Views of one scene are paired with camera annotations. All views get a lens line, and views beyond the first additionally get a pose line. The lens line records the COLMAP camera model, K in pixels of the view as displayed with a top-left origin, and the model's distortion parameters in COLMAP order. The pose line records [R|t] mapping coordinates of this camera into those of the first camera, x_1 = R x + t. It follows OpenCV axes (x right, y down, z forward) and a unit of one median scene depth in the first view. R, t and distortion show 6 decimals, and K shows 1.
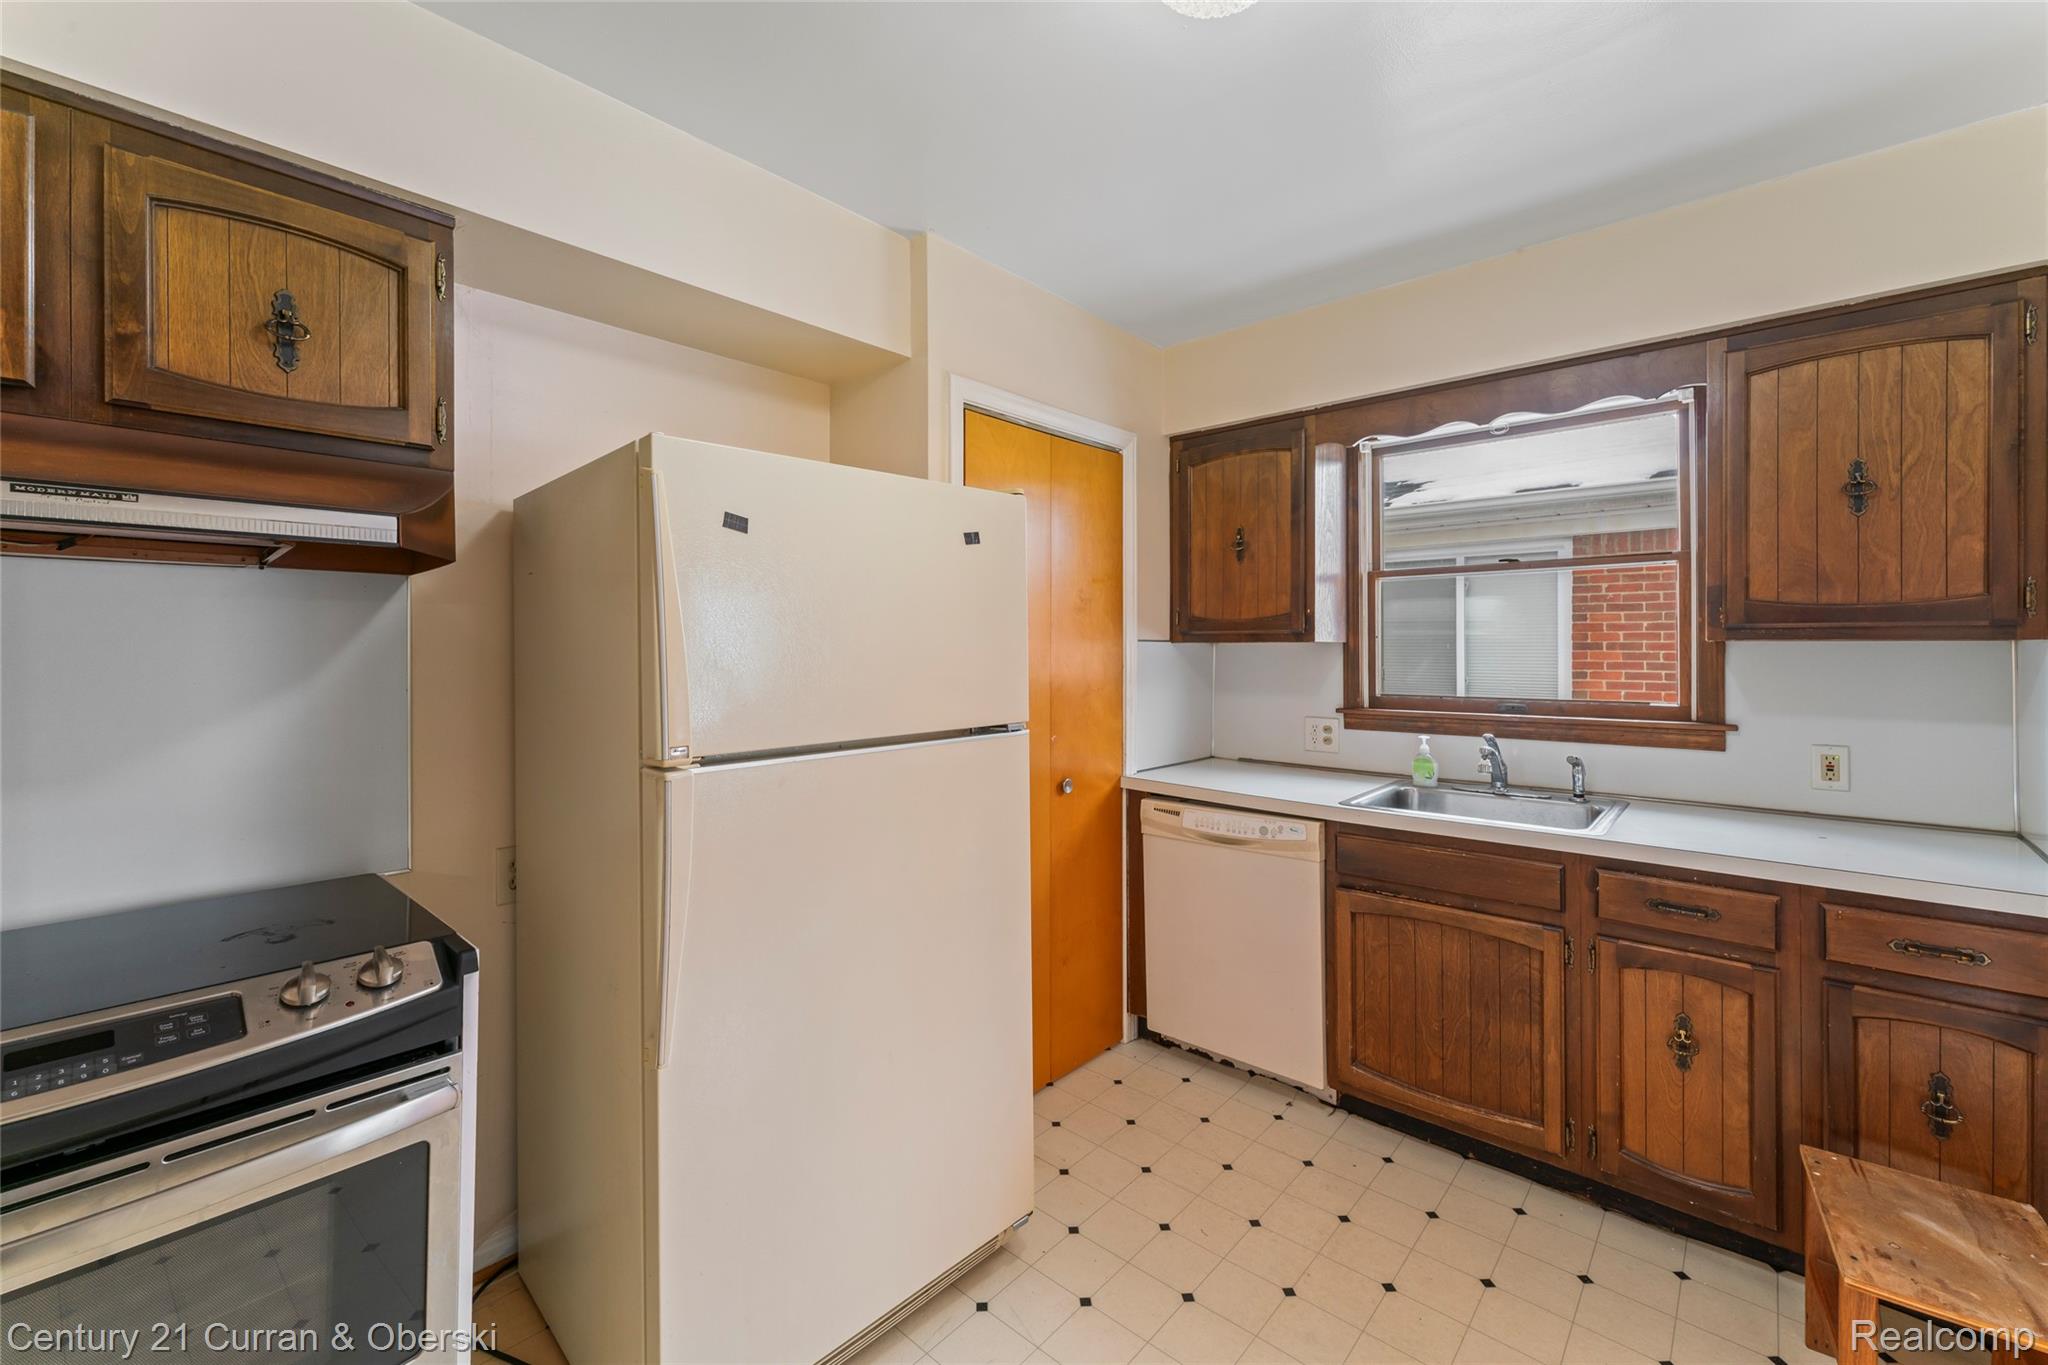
lens RADIAL K [[831.9, 0, 1018.5], [0, 831.9, 643.3], [0, 0, 1]] dist [0.000722, 0.000030]
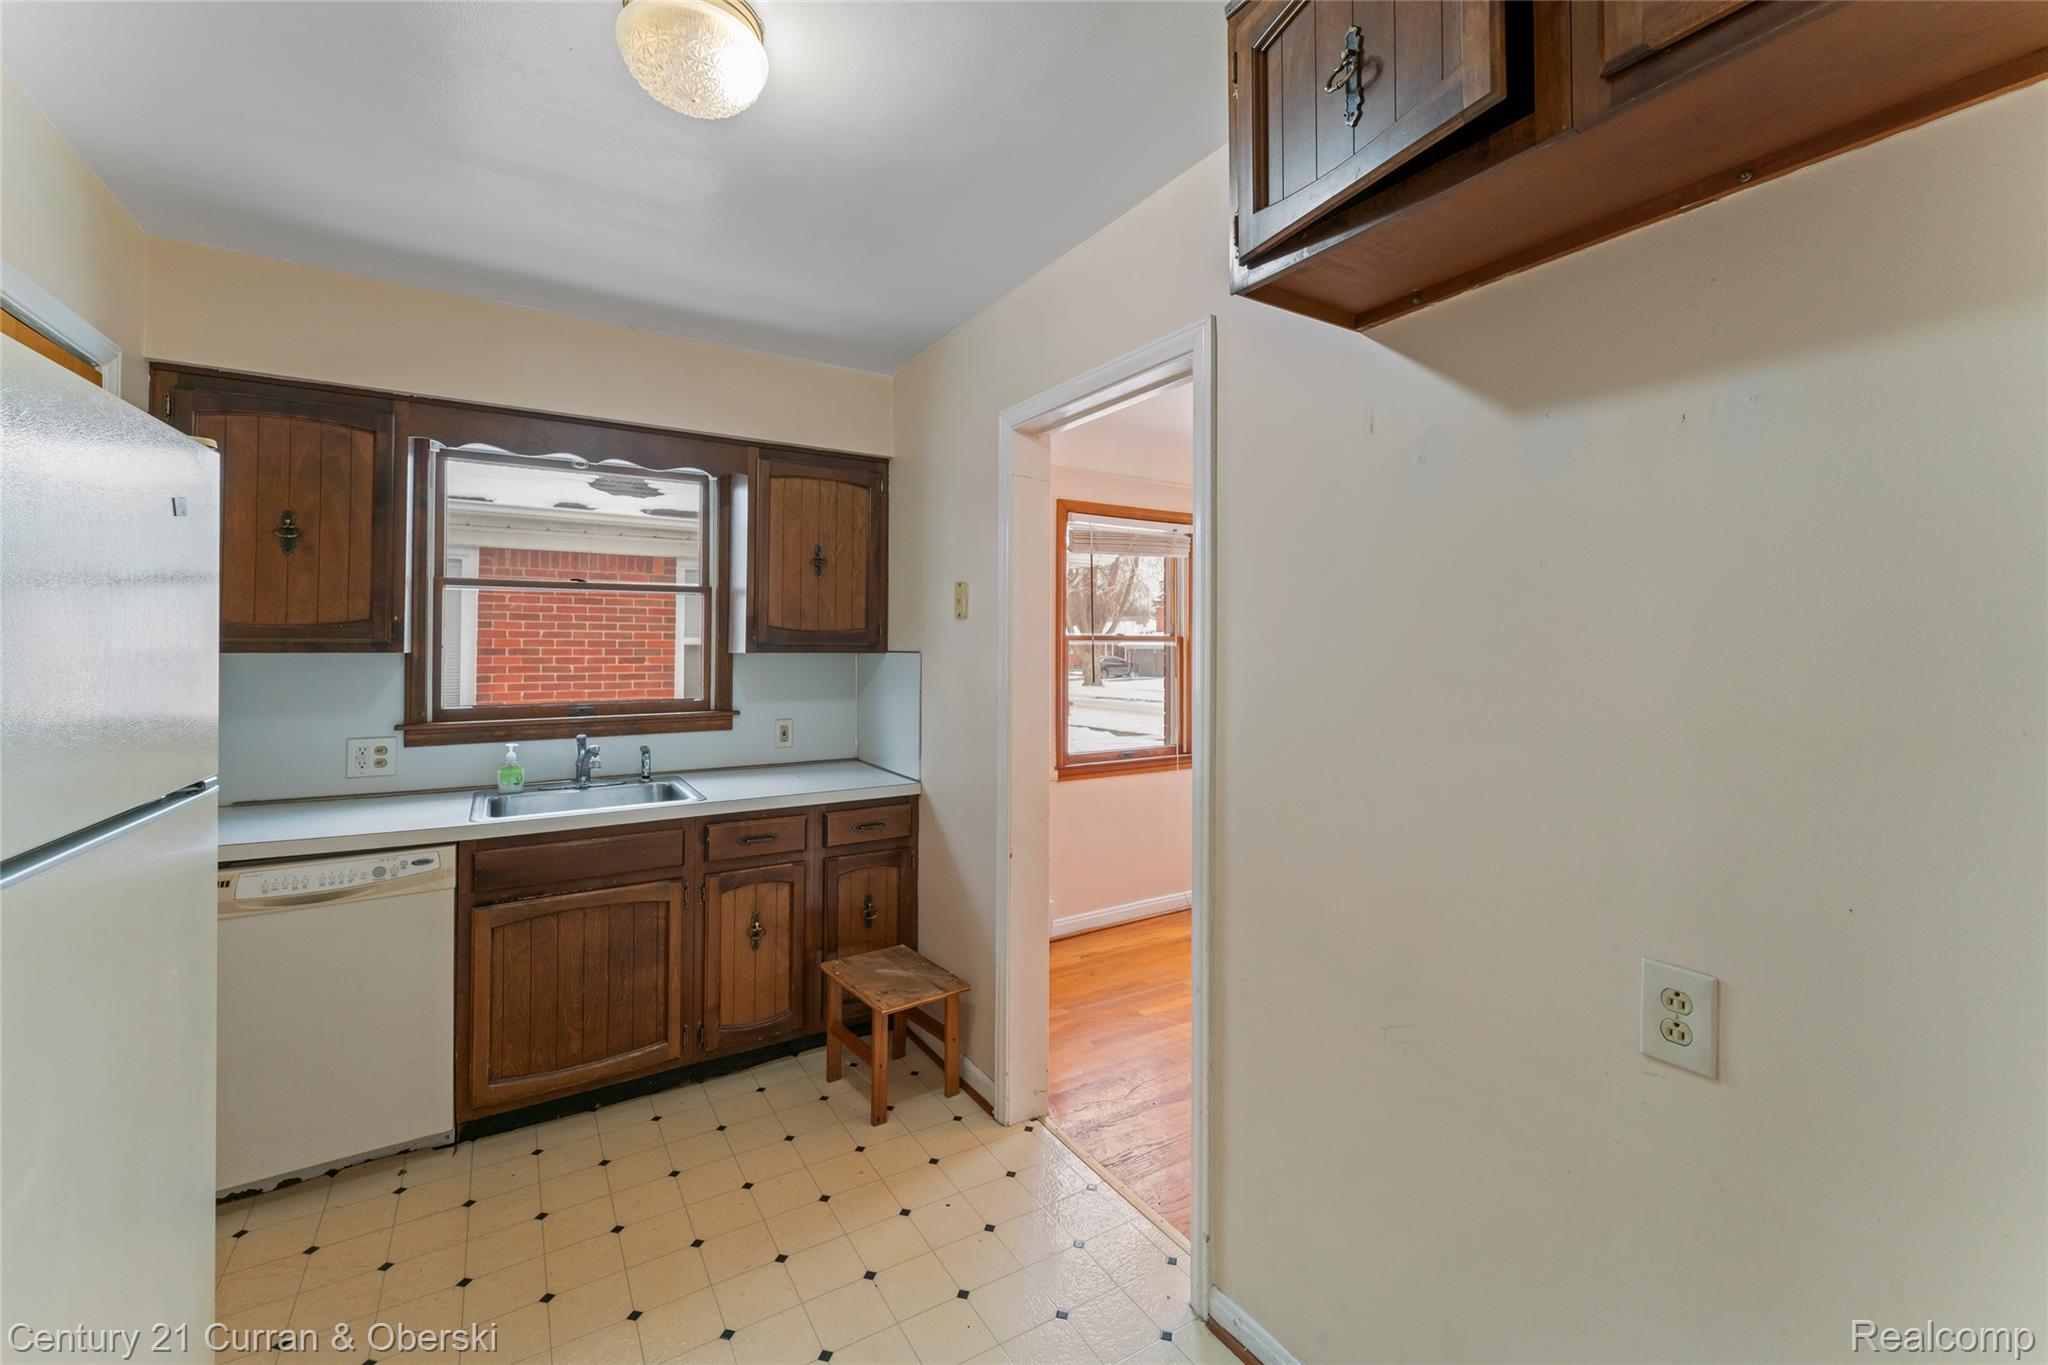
lens RADIAL K [[829.4, 0, 1022.5], [0, 829.4, 635.1], [0, 0, 1]] dist [0.000717, 0.000049]
pose [[0.276432, 0.017594, 0.960872, -0.388362], [-0.006993, 0.999843, -0.016296, -0.013076], [-0.961008, -0.002215, 0.276512, 0.127554]]
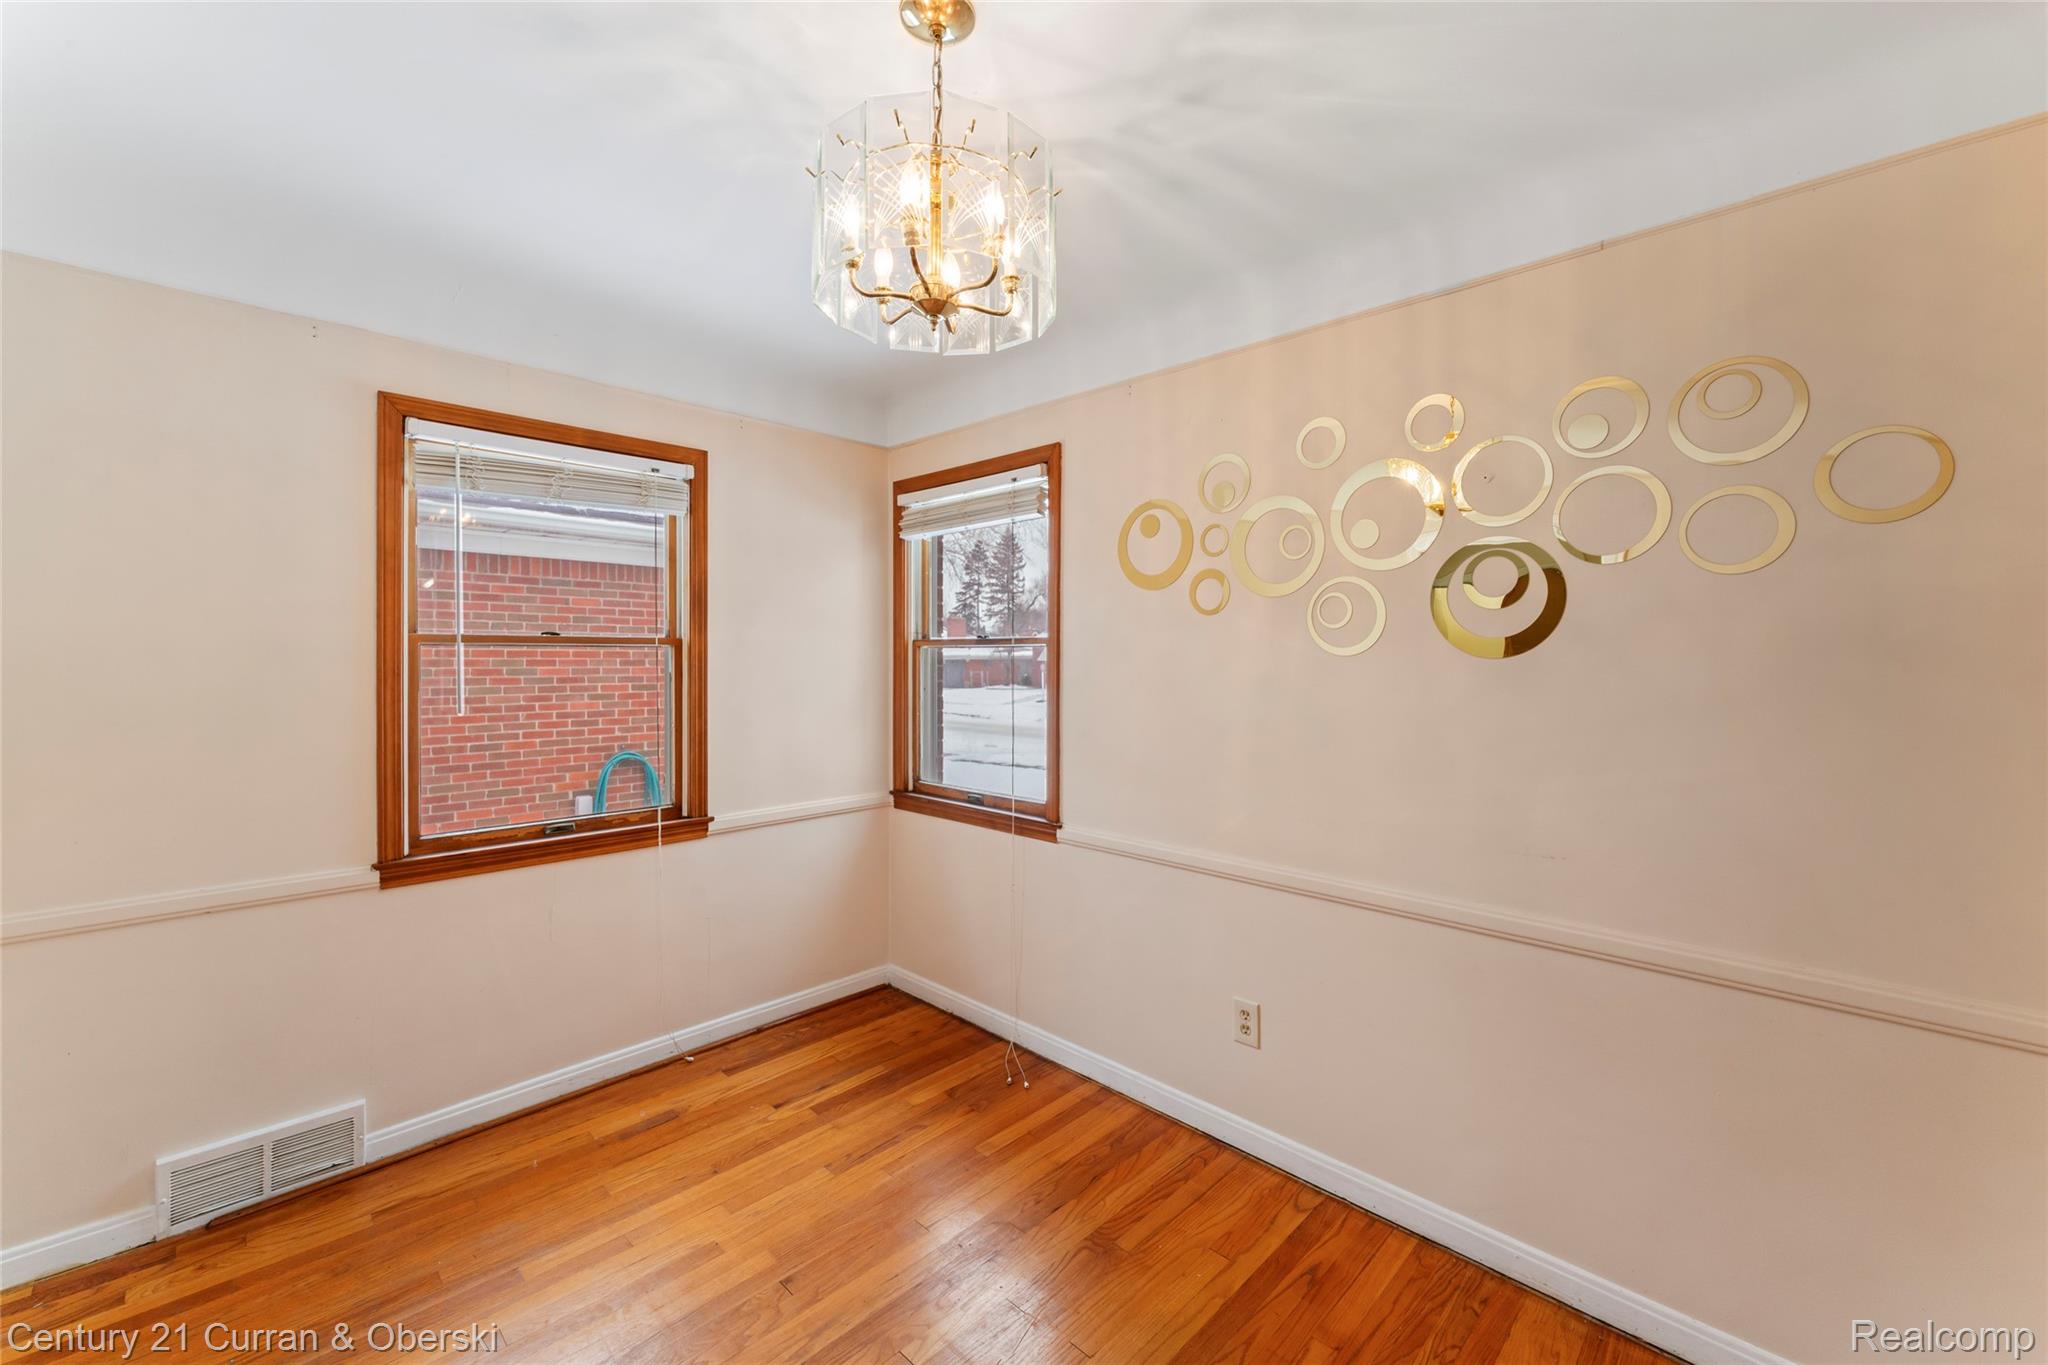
lens RADIAL K [[825.1, 0, 1019.5], [0, 825.1, 662.0], [0, 0, 1]] dist [0.001844, 0.000084]
pose [[0.046299, -0.001028, 0.998927, 0.381992], [-0.005659, 0.999983, 0.001291, -0.012239], [-0.998912, -0.005712, 0.046292, -0.281807]]
